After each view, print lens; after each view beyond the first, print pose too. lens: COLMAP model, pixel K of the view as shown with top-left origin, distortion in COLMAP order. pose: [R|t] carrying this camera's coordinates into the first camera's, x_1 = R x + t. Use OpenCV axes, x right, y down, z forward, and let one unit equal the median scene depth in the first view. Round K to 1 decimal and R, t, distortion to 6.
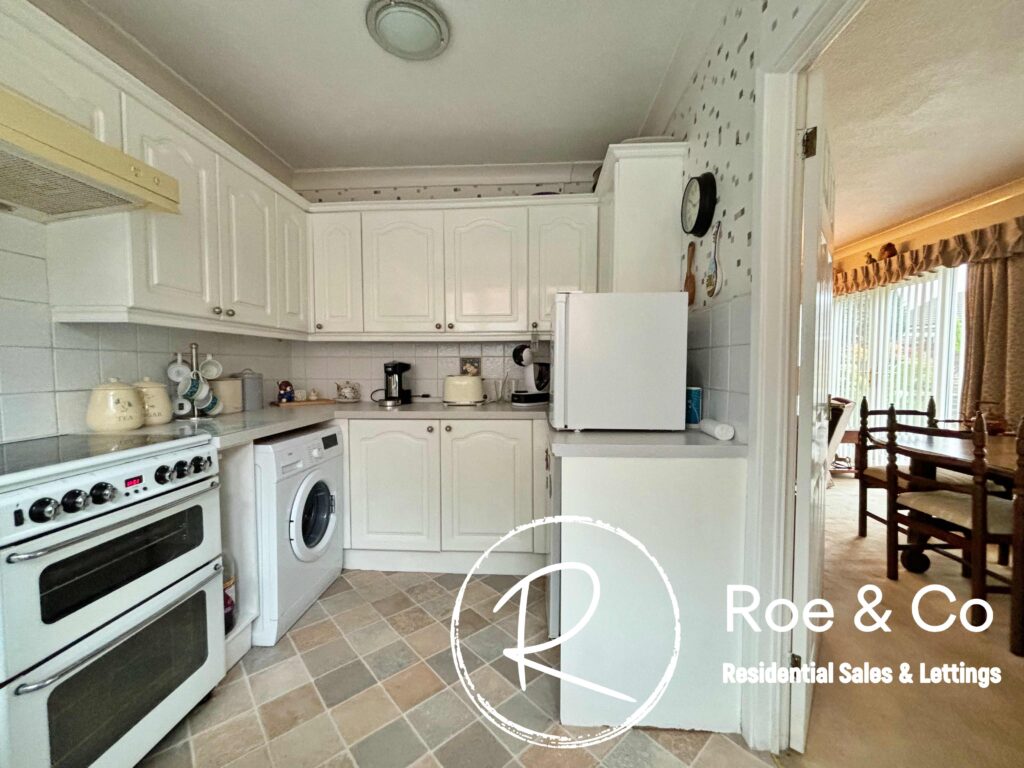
lens RADIAL K [[410.4, 0, 512.6], [0, 410.4, 385.9], [0, 0, 1]] dist [-0.003332, -0.001282]
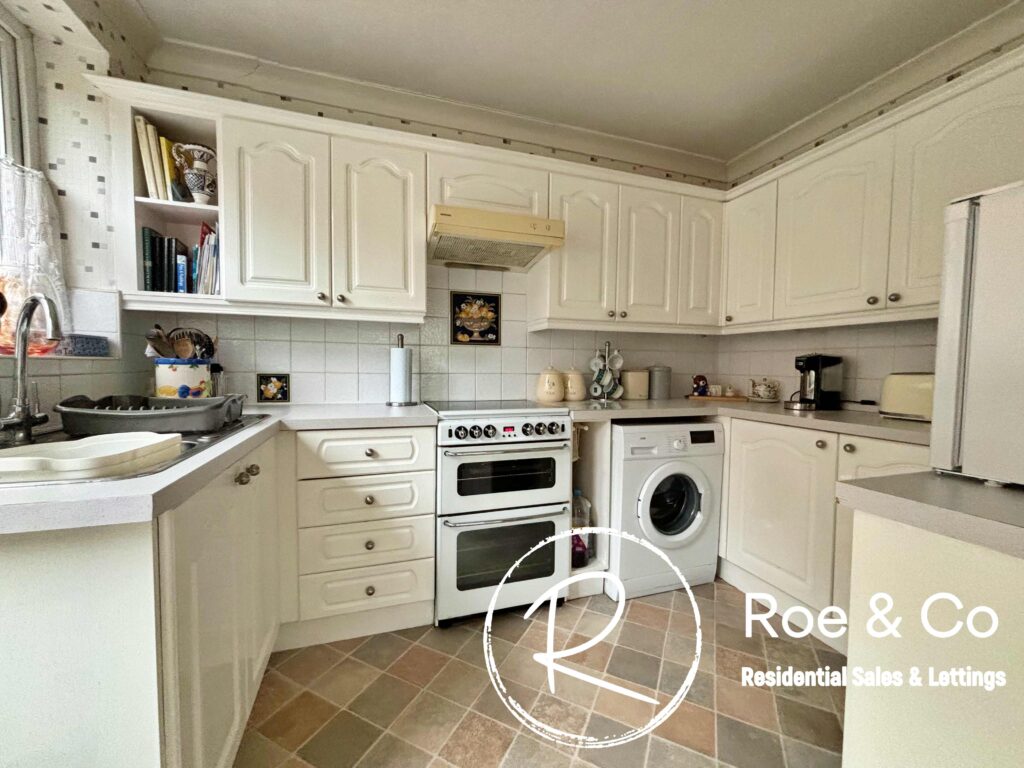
lens RADIAL K [[410.4, 0, 511.3], [0, 410.4, 386.4], [0, 0, 1]] dist [-0.003332, -0.001282]
pose [[0.369514, 0.051372, -0.927804, 0.345702], [-0.055543, 0.997906, 0.033133, 0.011982], [0.927564, 0.039290, 0.371593, 0.278321]]
